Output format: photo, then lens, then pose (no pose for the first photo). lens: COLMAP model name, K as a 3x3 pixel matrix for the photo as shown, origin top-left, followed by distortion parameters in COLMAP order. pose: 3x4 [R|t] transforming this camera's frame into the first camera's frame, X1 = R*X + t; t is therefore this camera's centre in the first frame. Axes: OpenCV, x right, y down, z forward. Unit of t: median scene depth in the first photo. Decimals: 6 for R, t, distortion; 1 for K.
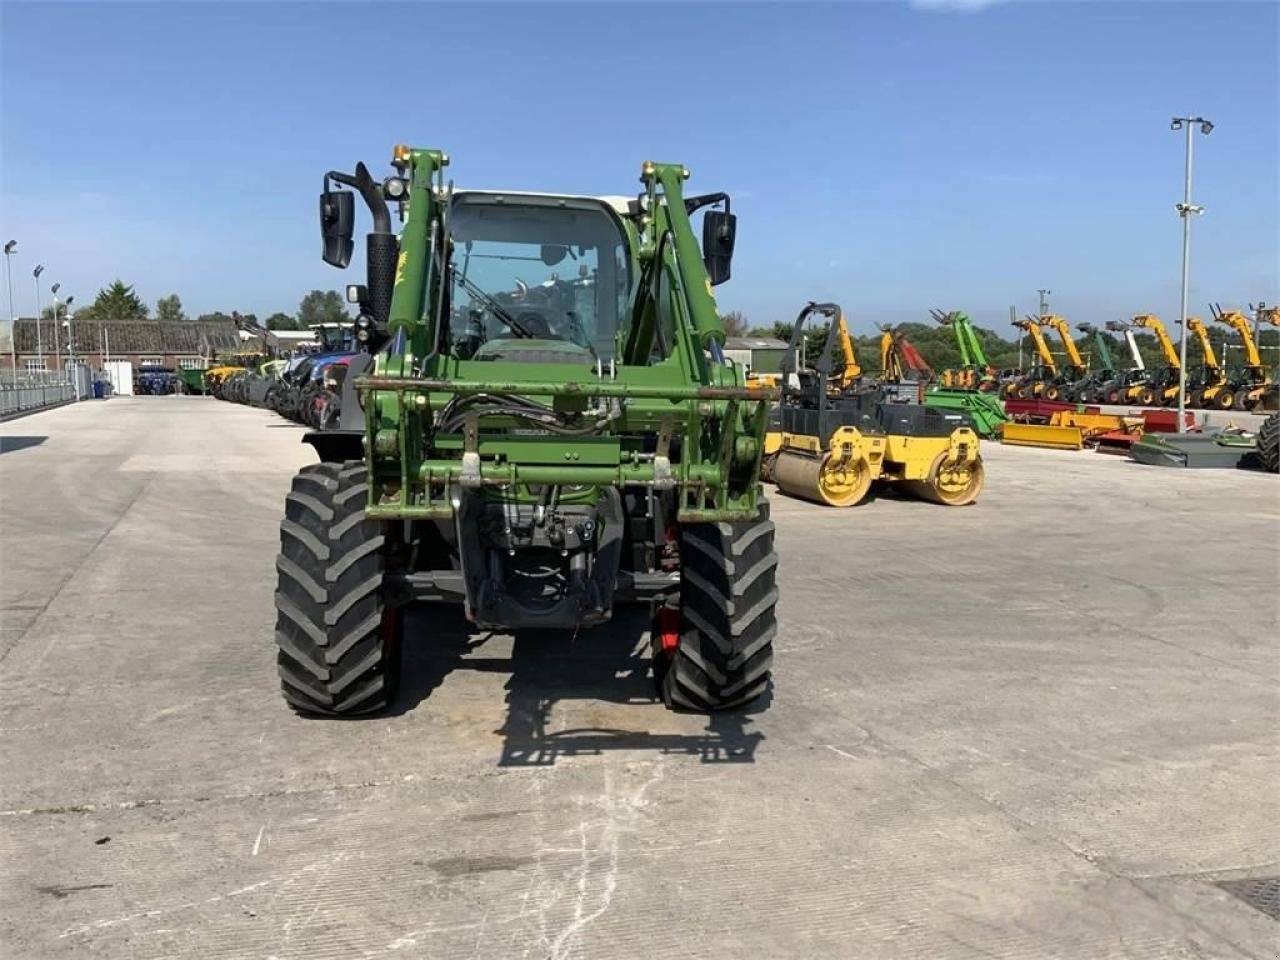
lens RADIAL K [[1060.6, 0, 638.3], [0, 1060.6, 483.2], [0, 0, 1]] dist [0.077006, -0.140608]
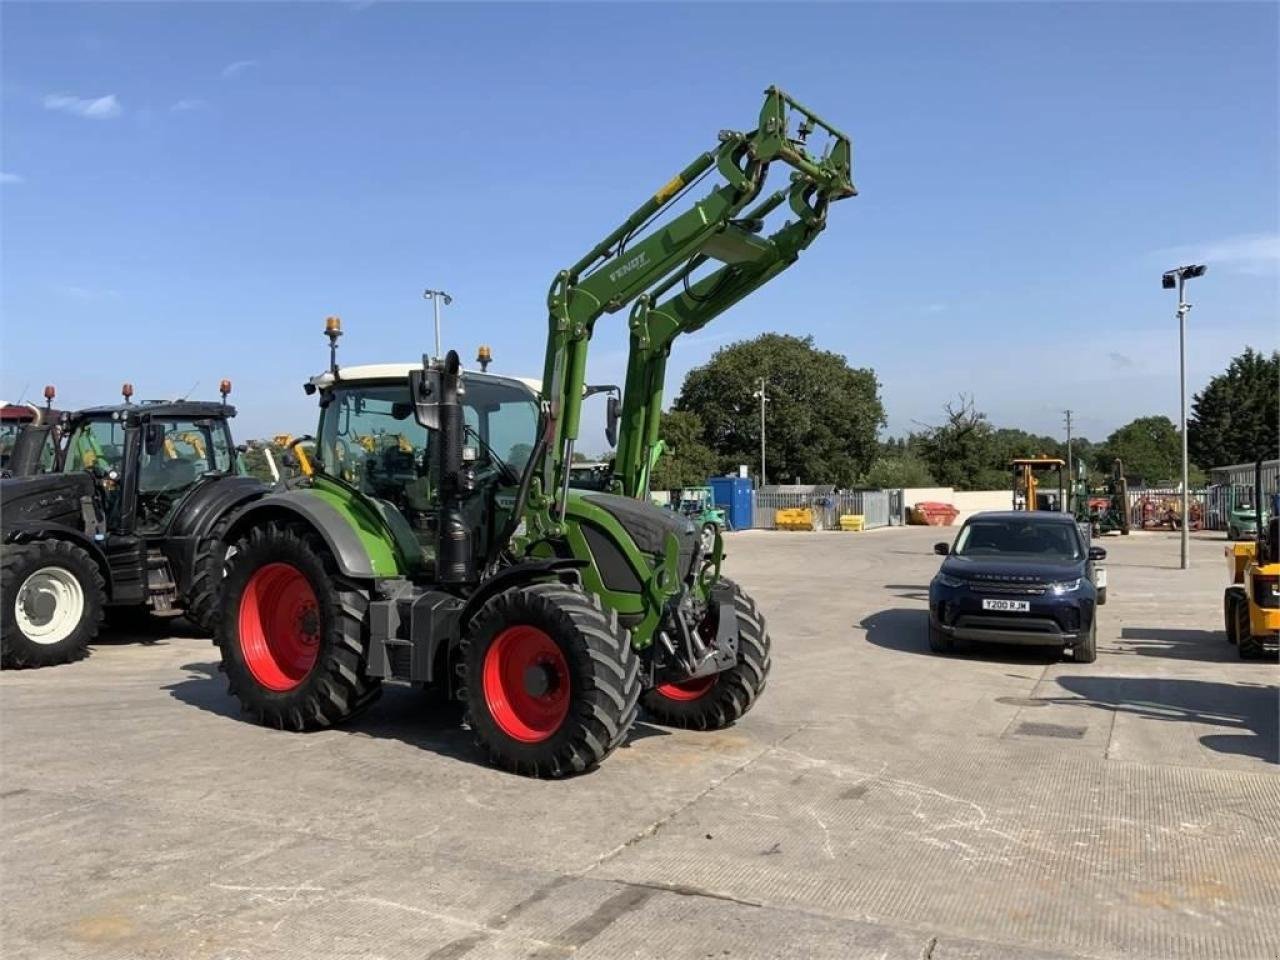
lens RADIAL K [[1060.6, 0, 637.4], [0, 1060.6, 470.8], [0, 0, 1]] dist [0.077006, -0.140608]
pose [[0.671824, -0.000242, 0.740711, -1.043644], [0.085566, 0.993331, -0.077283, -0.041173], [-0.735752, 0.115300, 0.667364, 0.013304]]
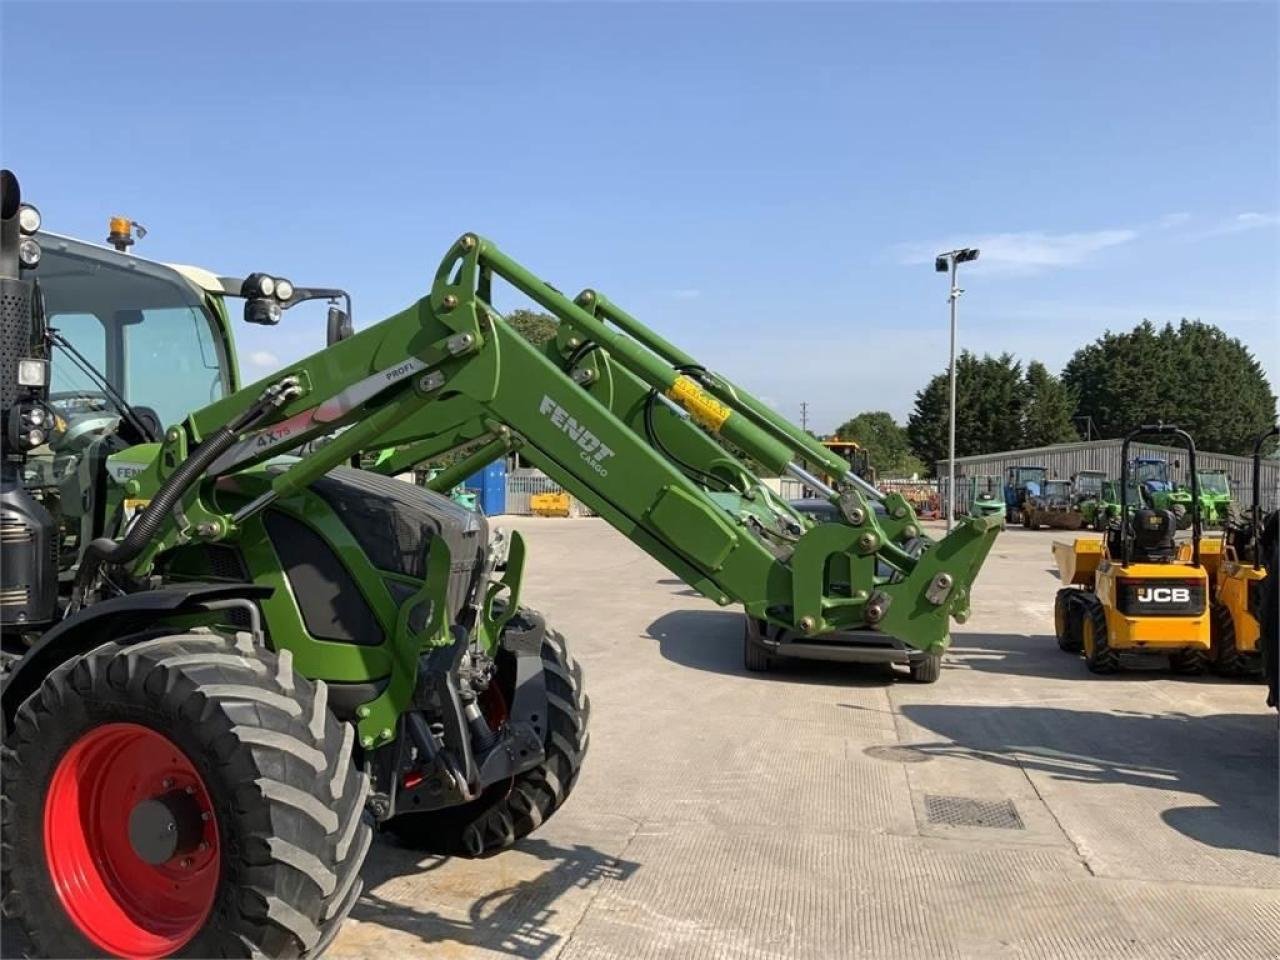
lens RADIAL K [[1060.6, 0, 639.0], [0, 1060.6, 474.6], [0, 0, 1]] dist [0.077006, -0.140608]
pose [[0.476644, -0.003293, 0.879090, -0.642029], [0.079284, 0.996079, -0.039257, -0.061253], [-0.875514, 0.088409, 0.475036, 0.373548]]
